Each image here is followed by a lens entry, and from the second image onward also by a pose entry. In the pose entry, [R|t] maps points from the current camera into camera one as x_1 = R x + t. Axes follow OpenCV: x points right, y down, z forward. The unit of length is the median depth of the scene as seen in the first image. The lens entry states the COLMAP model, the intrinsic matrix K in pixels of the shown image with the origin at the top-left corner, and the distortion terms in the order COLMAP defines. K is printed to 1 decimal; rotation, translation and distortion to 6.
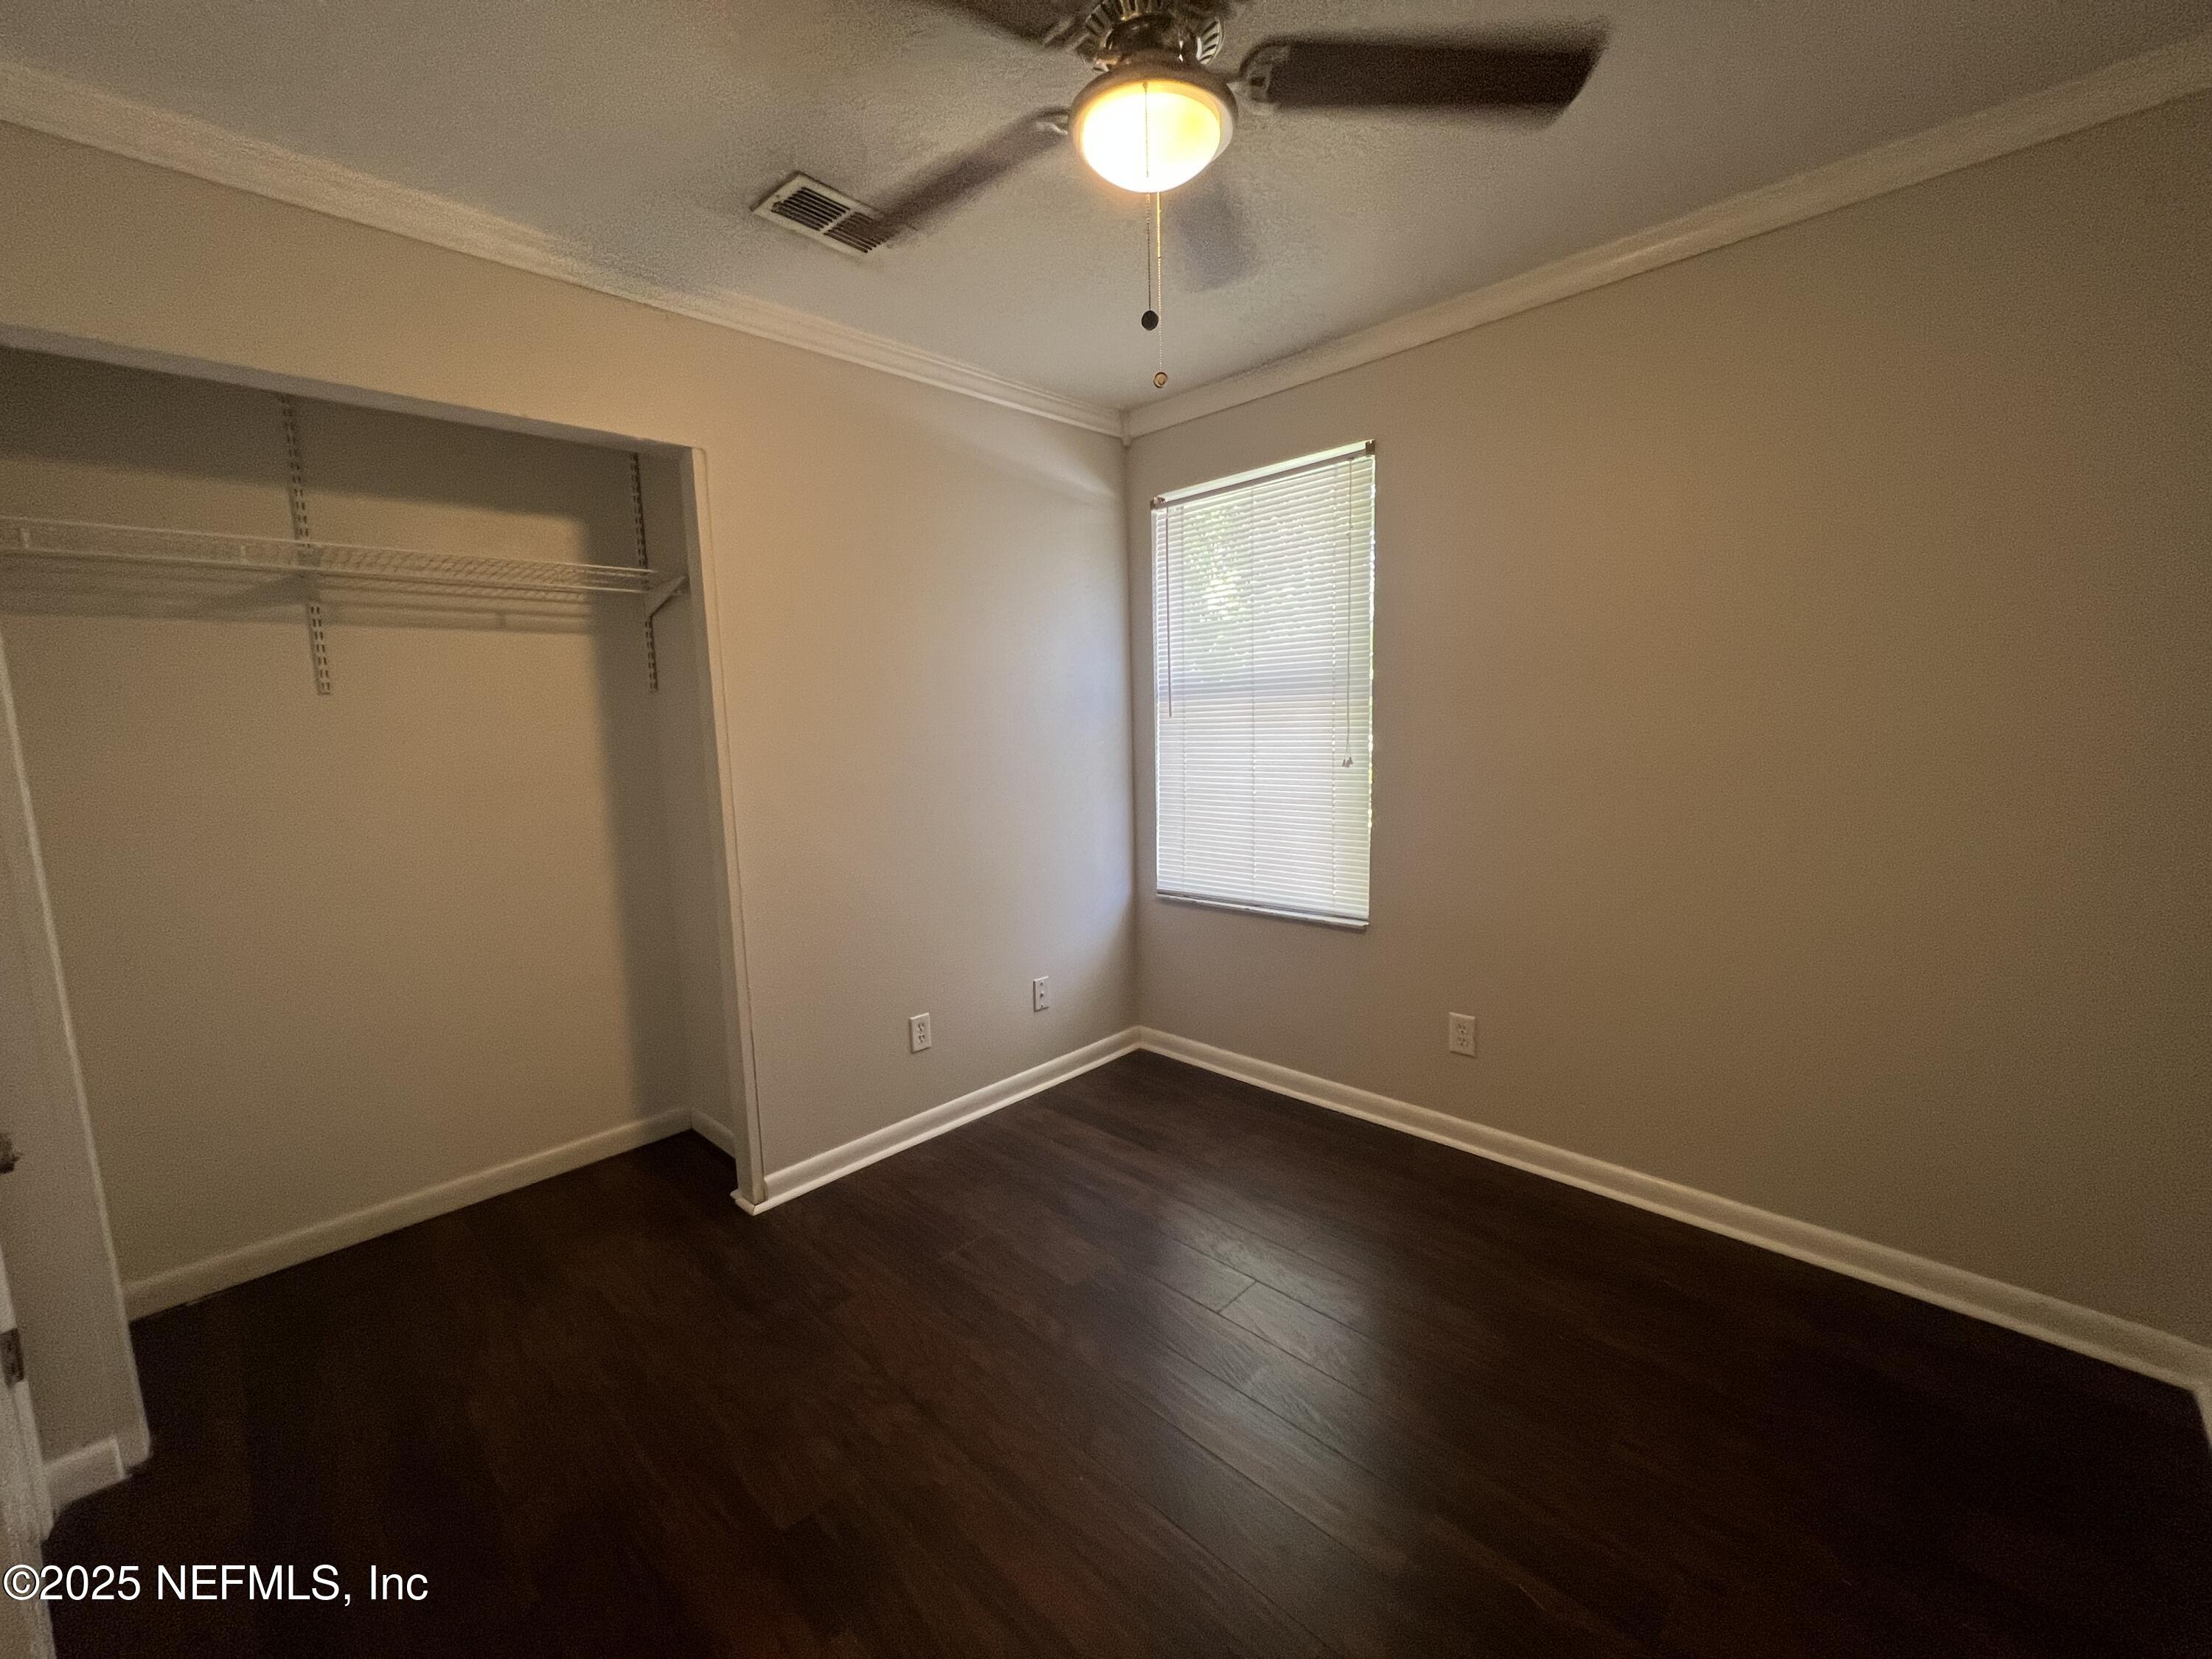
lens RADIAL K [[889.6, 0, 1100.5], [0, 889.6, 827.3], [0, 0, 1]] dist [0.020617, 0.000223]
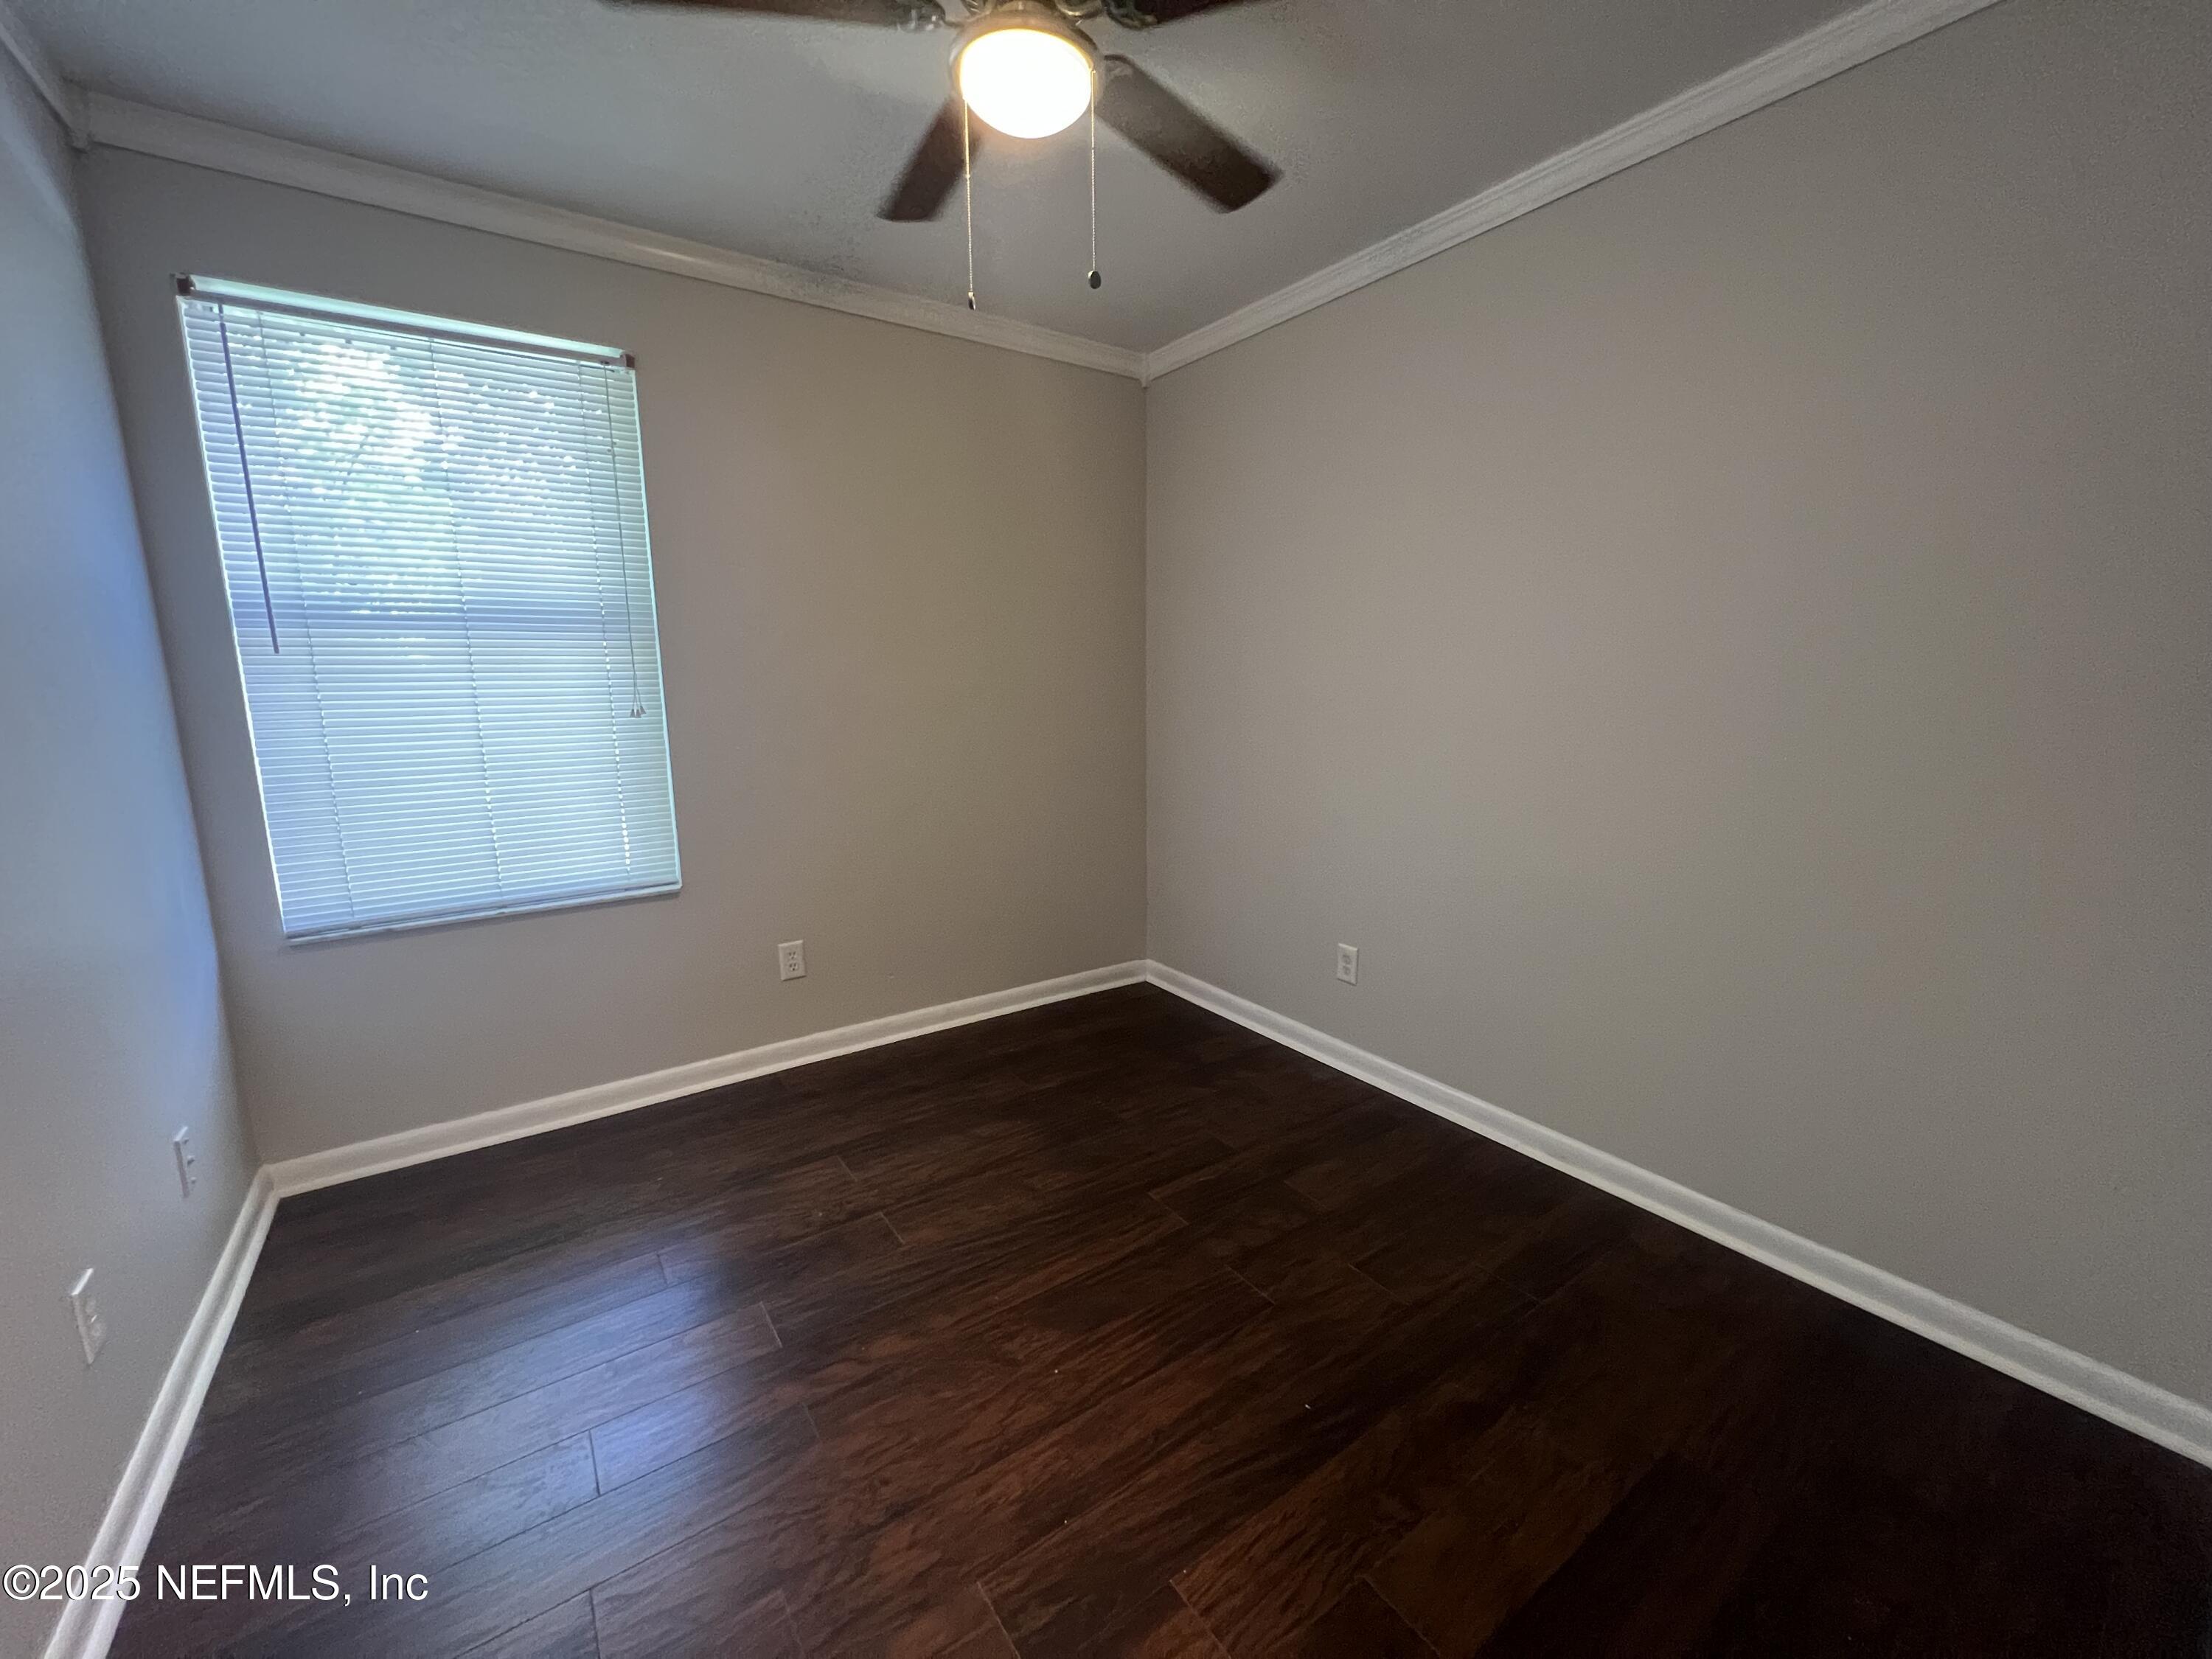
lens RADIAL K [[880.9, 0, 1100.4], [0, 880.9, 831.1], [0, 0, 1]] dist [-0.001223, 0.000357]
pose [[0.192490, -0.142073, 0.970960, -0.483843], [0.125896, 0.984862, 0.119149, -0.002407], [-0.973189, 0.099305, 0.207463, 0.361784]]
